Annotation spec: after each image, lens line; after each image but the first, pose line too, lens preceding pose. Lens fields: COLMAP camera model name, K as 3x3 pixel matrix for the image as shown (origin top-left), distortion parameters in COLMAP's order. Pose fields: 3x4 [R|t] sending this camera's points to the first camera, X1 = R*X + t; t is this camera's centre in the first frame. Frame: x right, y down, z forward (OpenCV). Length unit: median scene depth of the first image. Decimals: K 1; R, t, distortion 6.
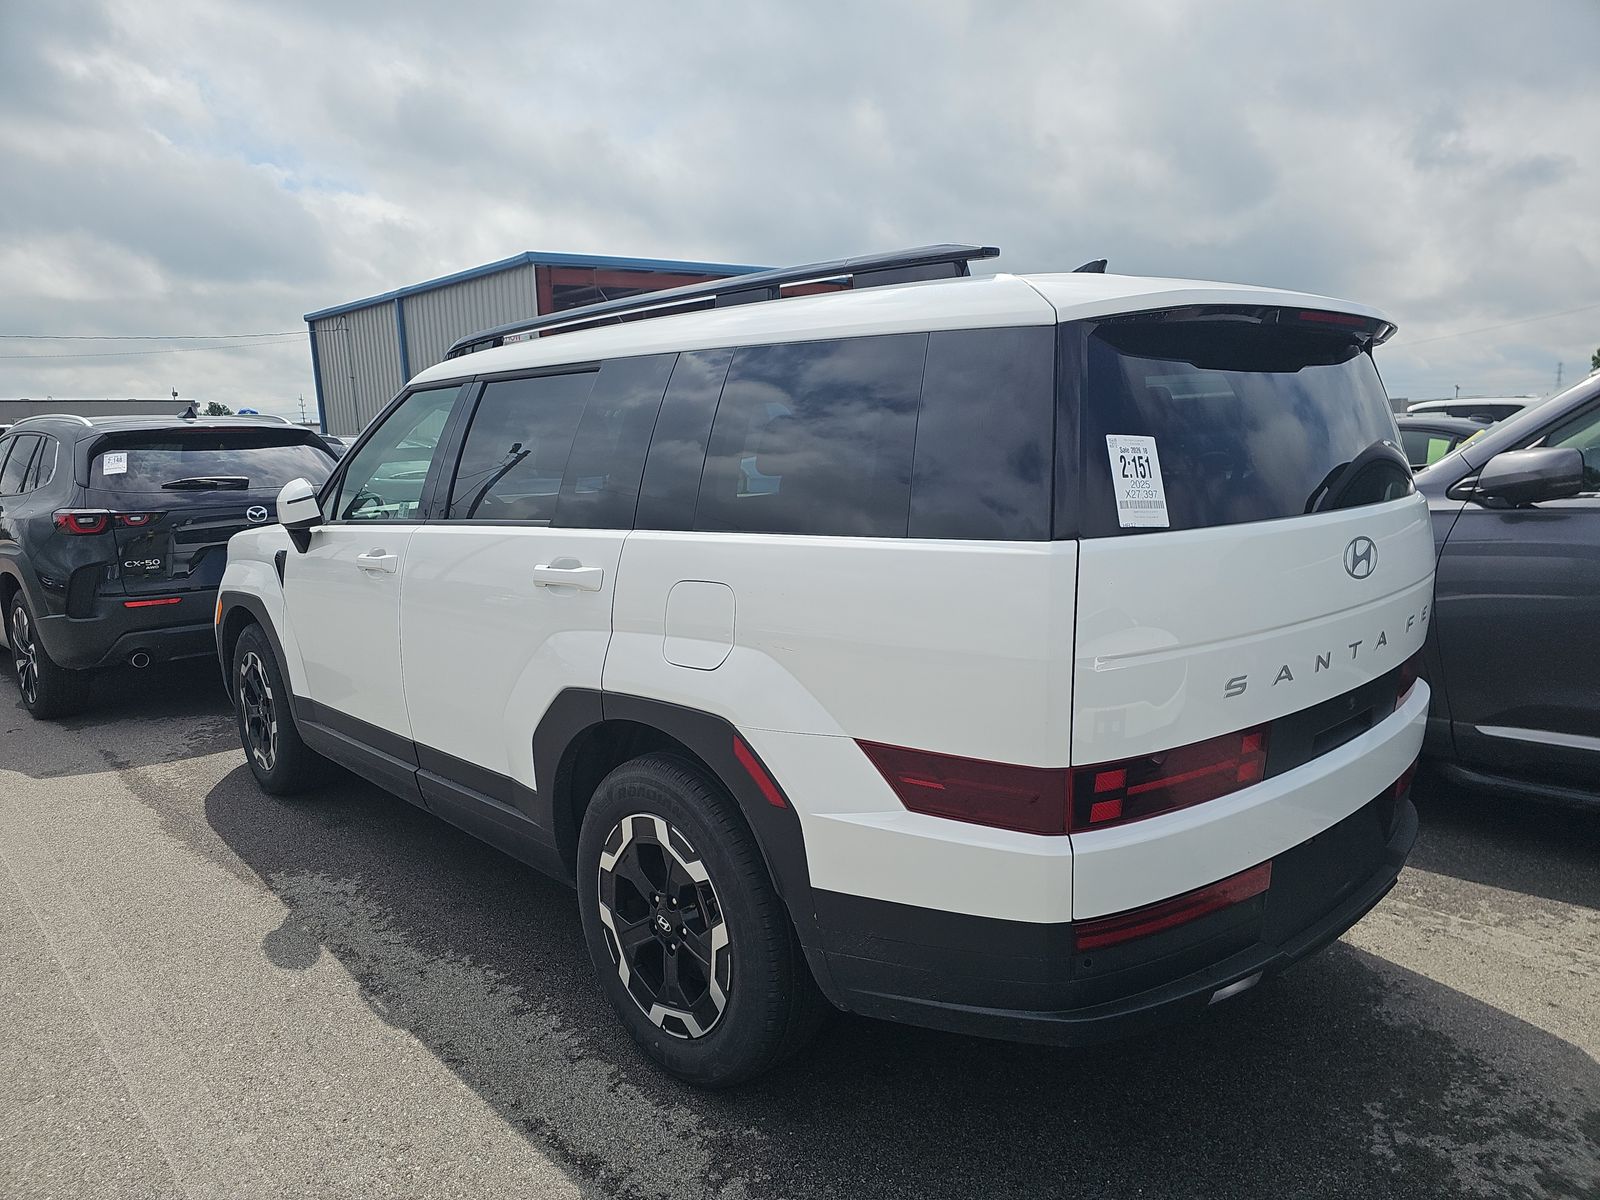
lens RADIAL K [[1063.2, 0, 810.2], [0, 1063.2, 594.8], [0, 0, 1]] dist [0.036344, -0.035148]
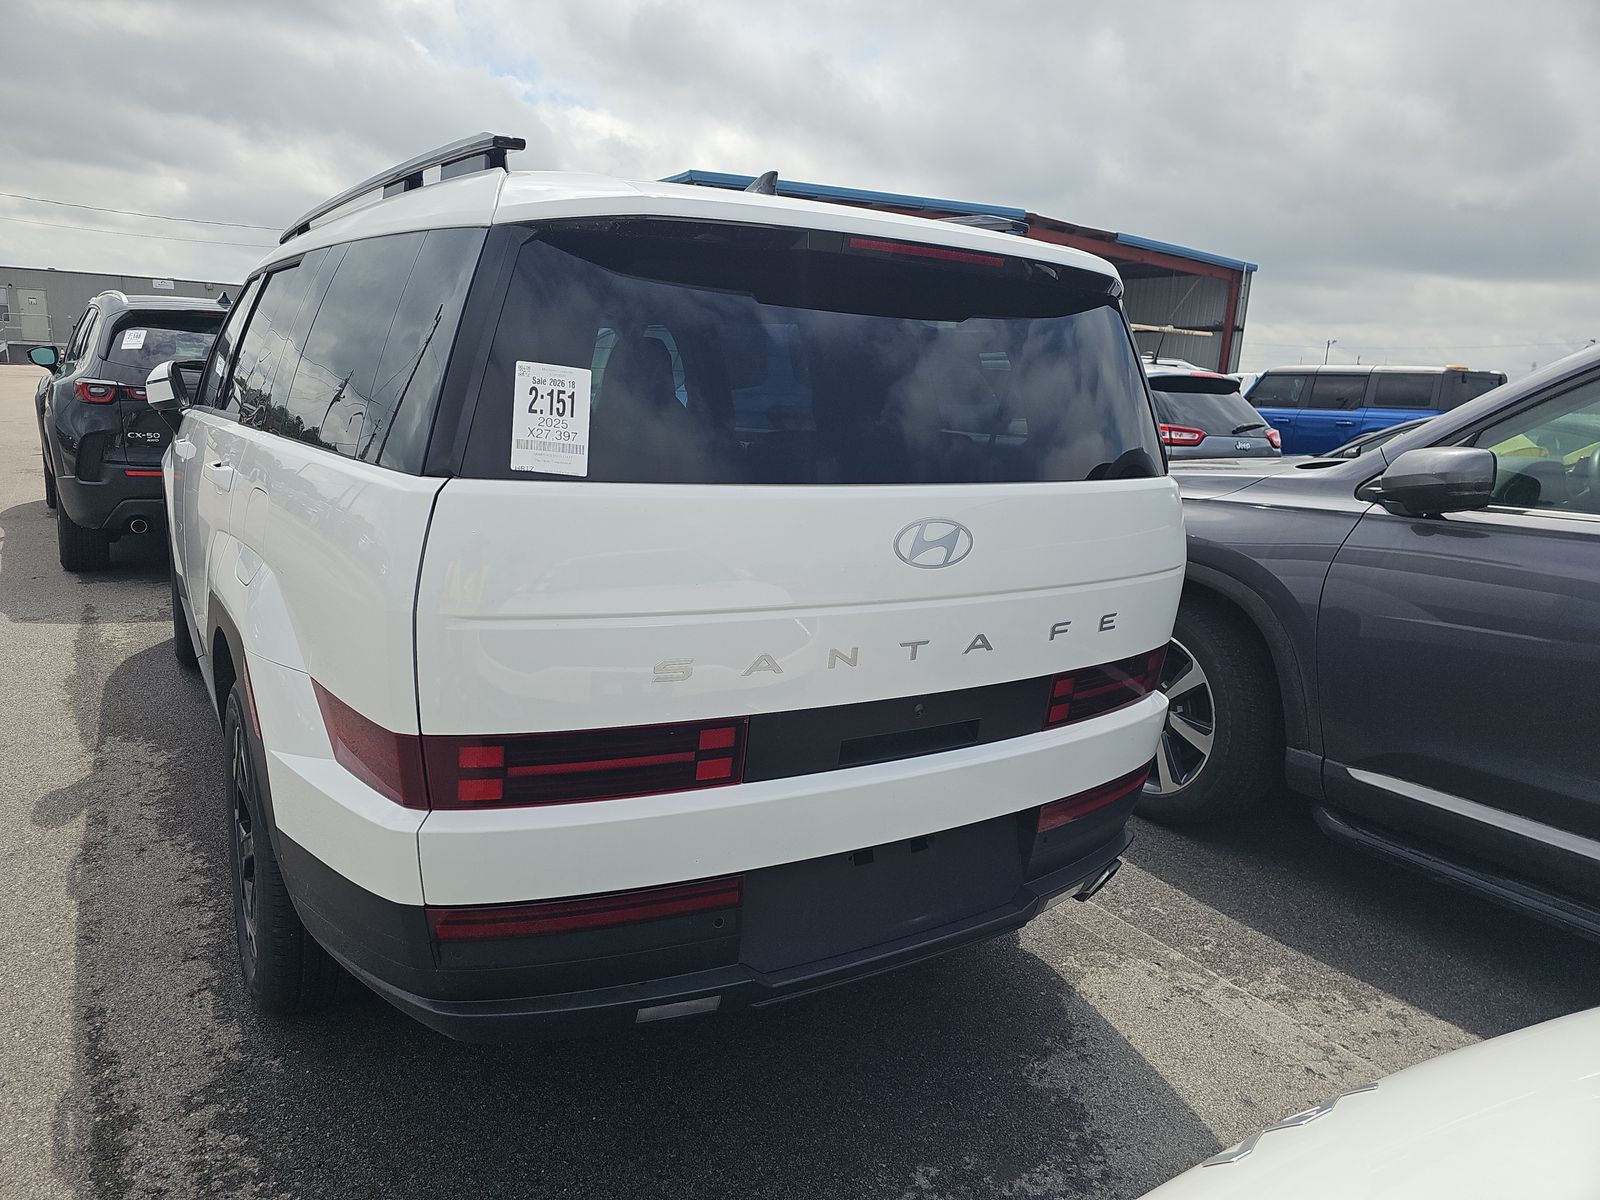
lens RADIAL K [[1063.2, 0, 788.4], [0, 1063.2, 594.2], [0, 0, 1]] dist [0.036344, -0.035148]
pose [[0.977735, 0.120324, -0.171921, 0.655244], [-0.110465, 0.991697, 0.065842, -0.044274], [0.178416, -0.045385, 0.982908, 0.186847]]
